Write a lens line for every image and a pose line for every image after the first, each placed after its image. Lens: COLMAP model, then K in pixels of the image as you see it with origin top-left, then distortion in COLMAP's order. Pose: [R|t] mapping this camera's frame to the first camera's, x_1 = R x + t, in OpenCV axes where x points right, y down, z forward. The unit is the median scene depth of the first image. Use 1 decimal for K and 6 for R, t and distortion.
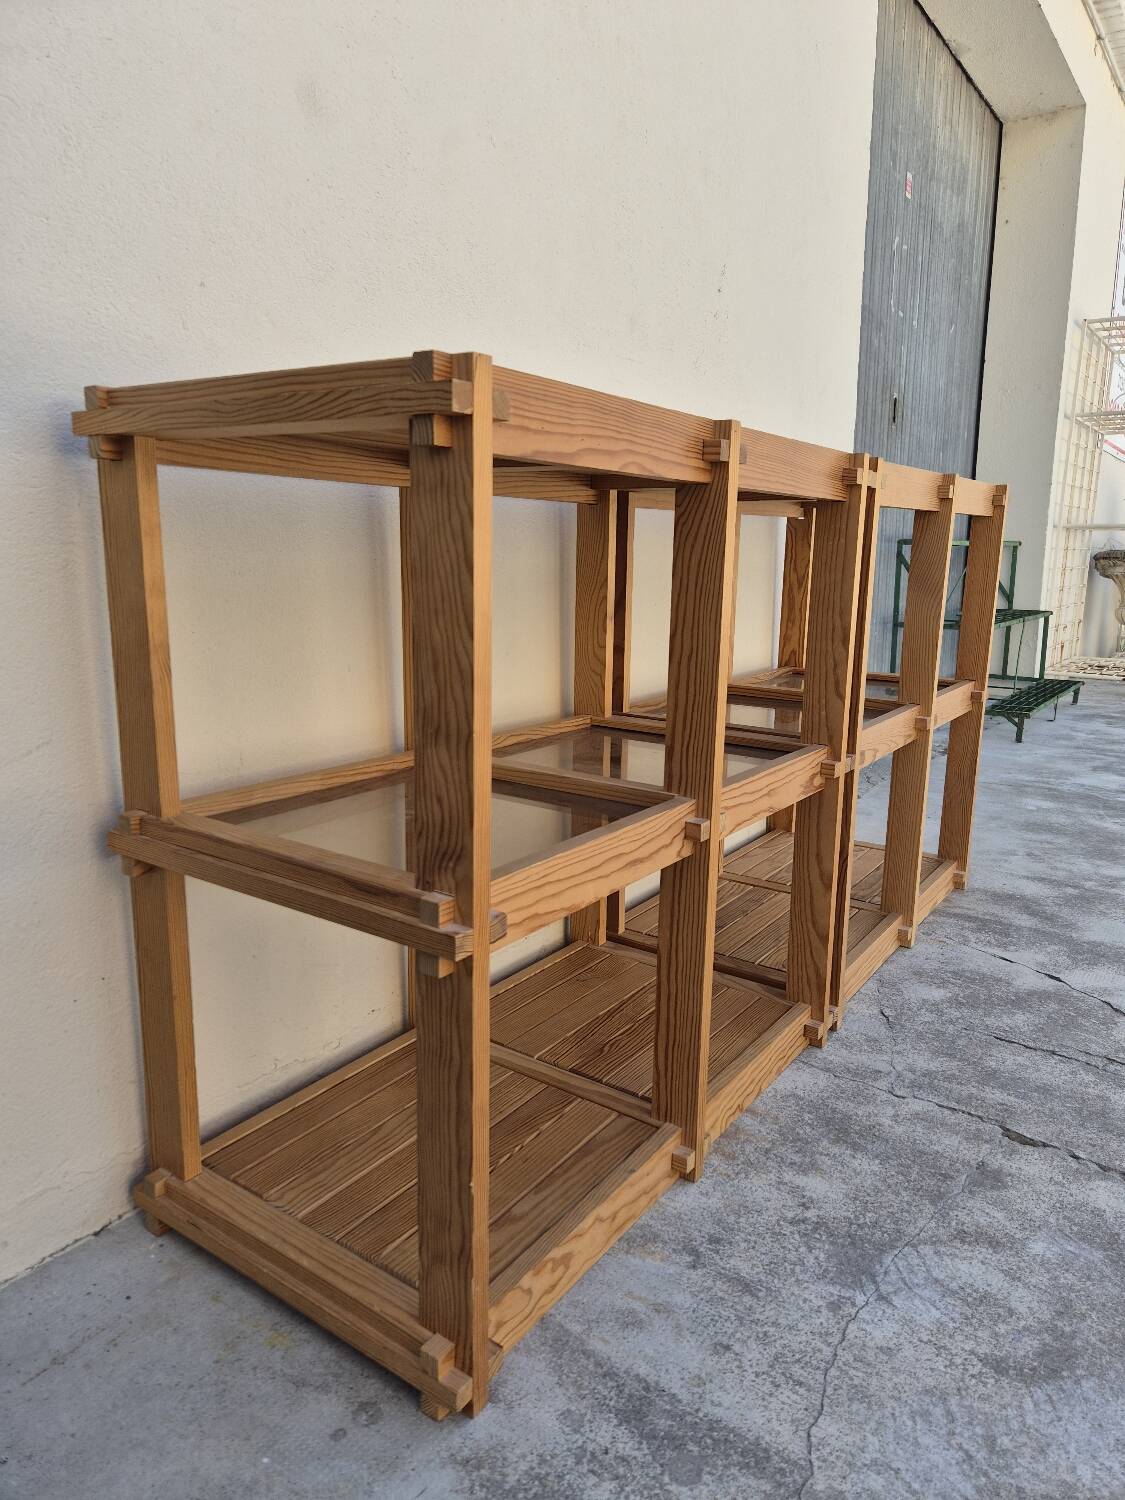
lens RADIAL K [[1010.5, 0, 576.7], [0, 1010.5, 744.2], [0, 0, 1]] dist [0.078033, -0.065667]
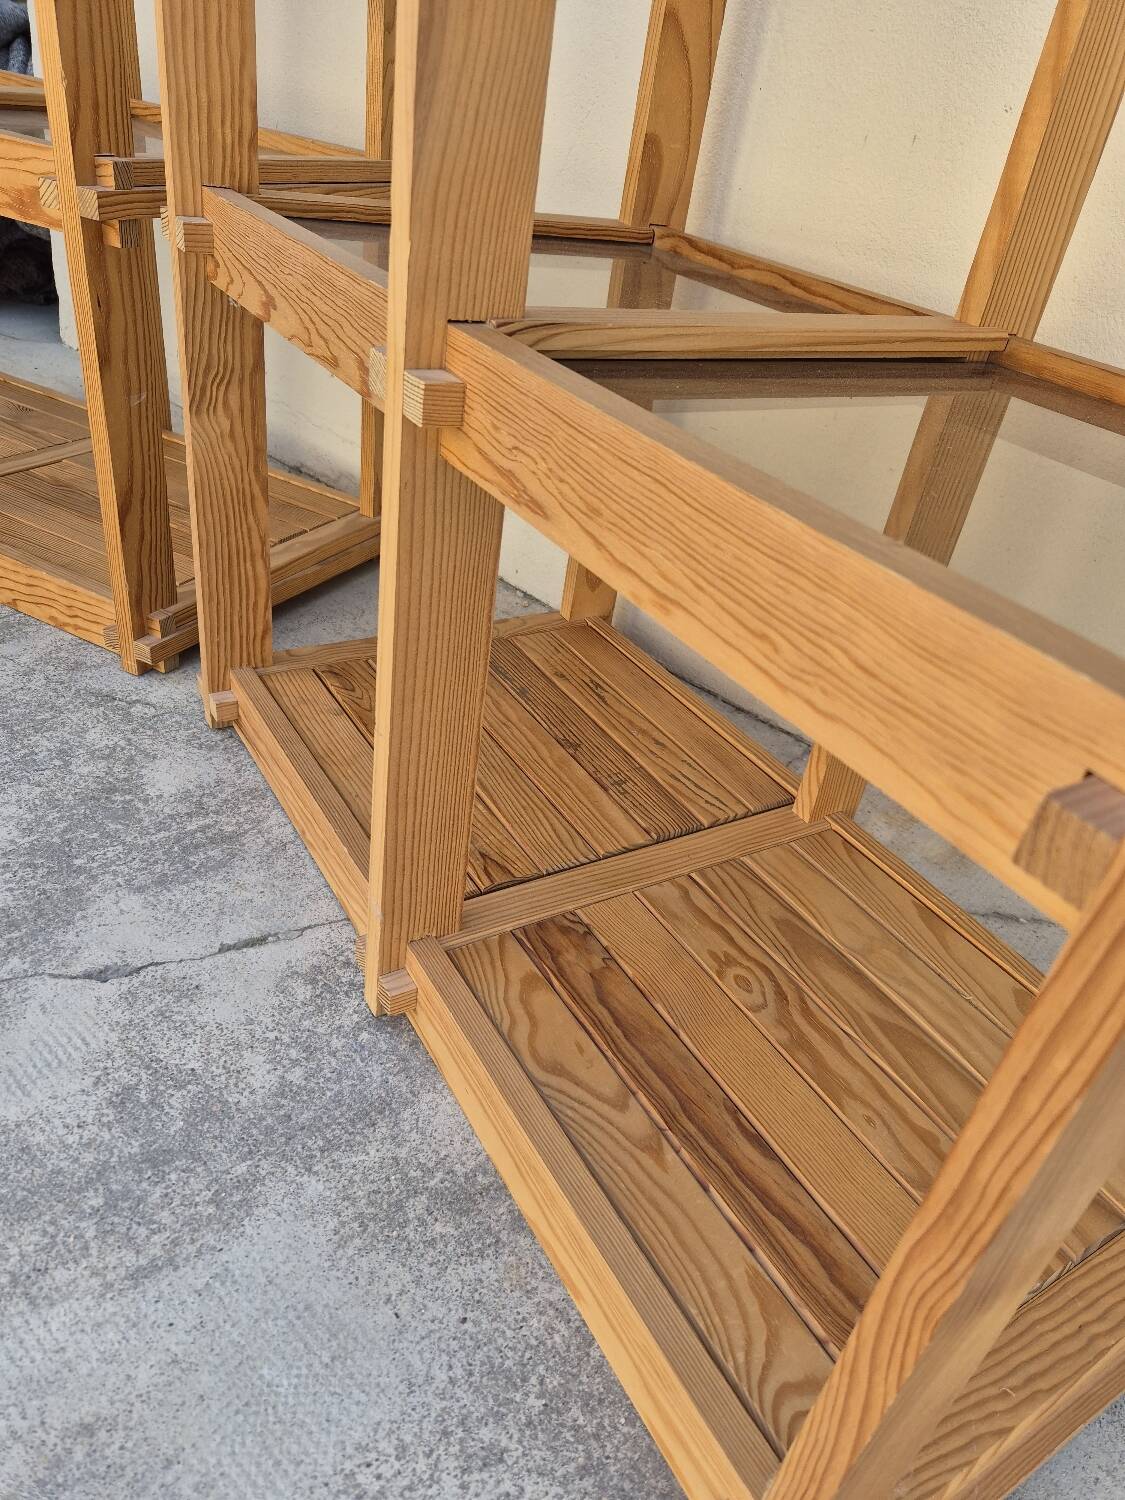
lens RADIAL K [[1012.0, 0, 559.2], [0, 1012.0, 748.8], [0, 0, 1]] dist [0.076862, -0.063633]
pose [[-0.133135, 0.515110, -0.846721, 1.276932], [-0.329755, 0.782630, 0.527969, -0.195915], [0.934632, 0.349502, 0.065665, 1.916821]]
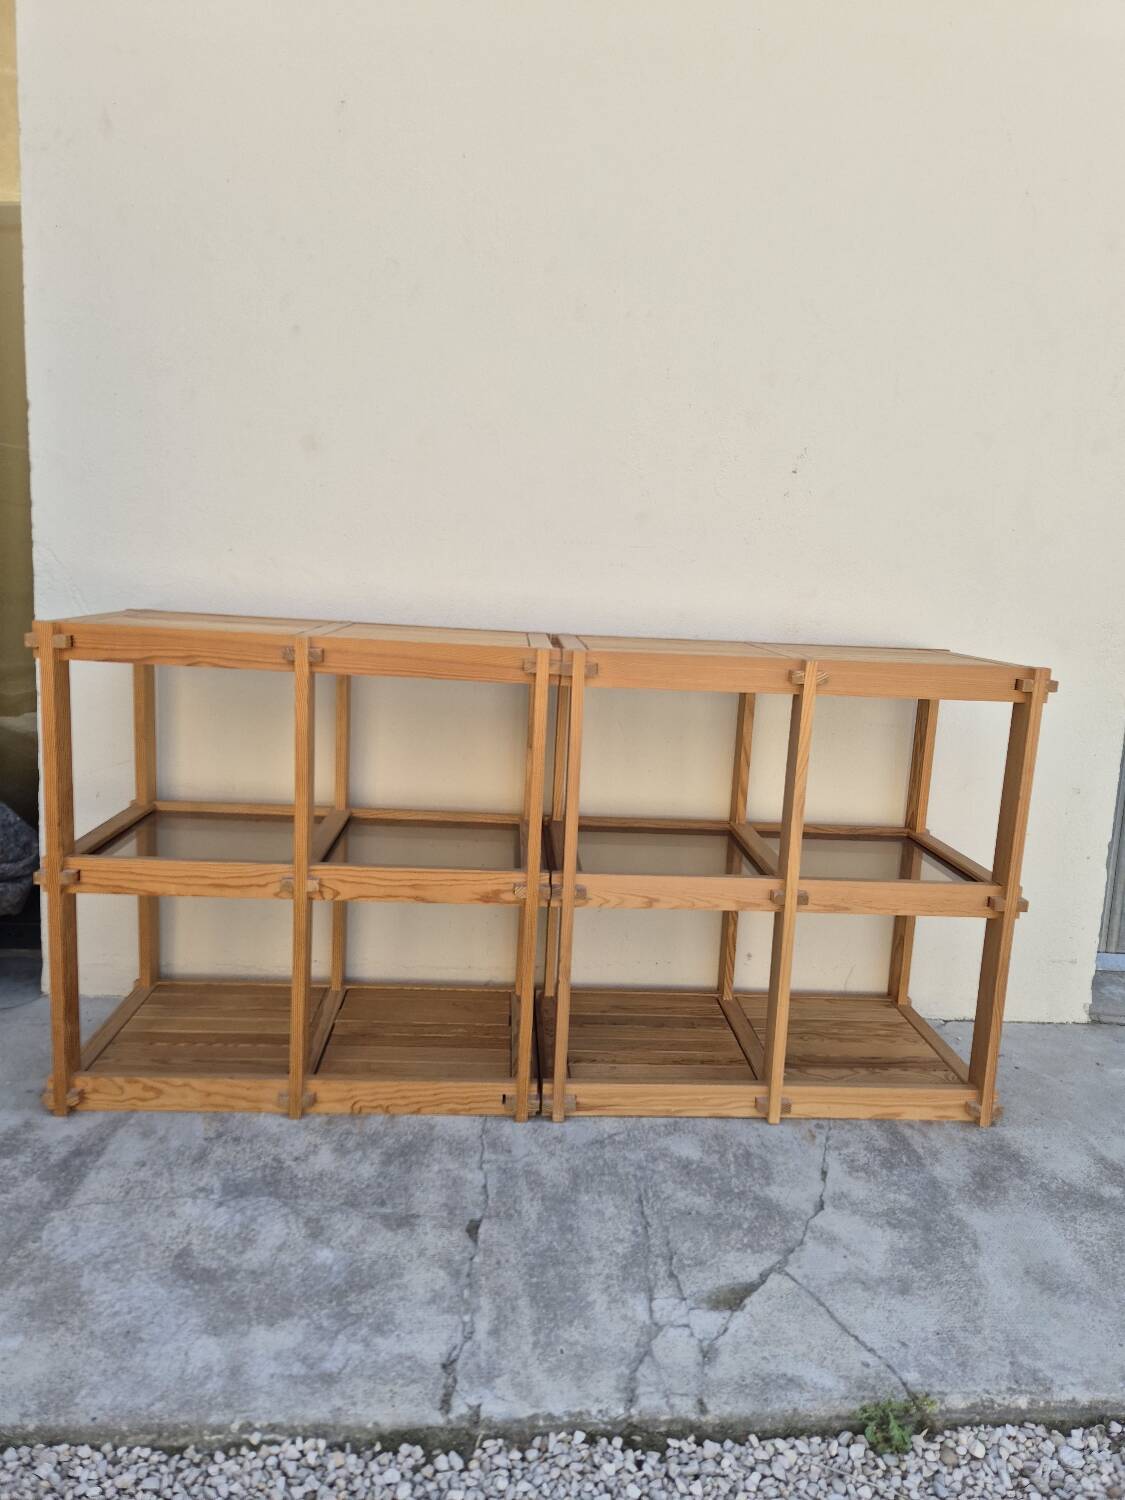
lens RADIAL K [[999.4, 0, 565.8], [0, 999.4, 729.2], [0, 0, 1]] dist [0.075603, -0.056851]
pose [[0.610259, 0.138171, -0.780059, 1.689430], [-0.193662, 0.980817, 0.022225, -0.290073], [0.768166, 0.137505, 0.625311, 0.344698]]
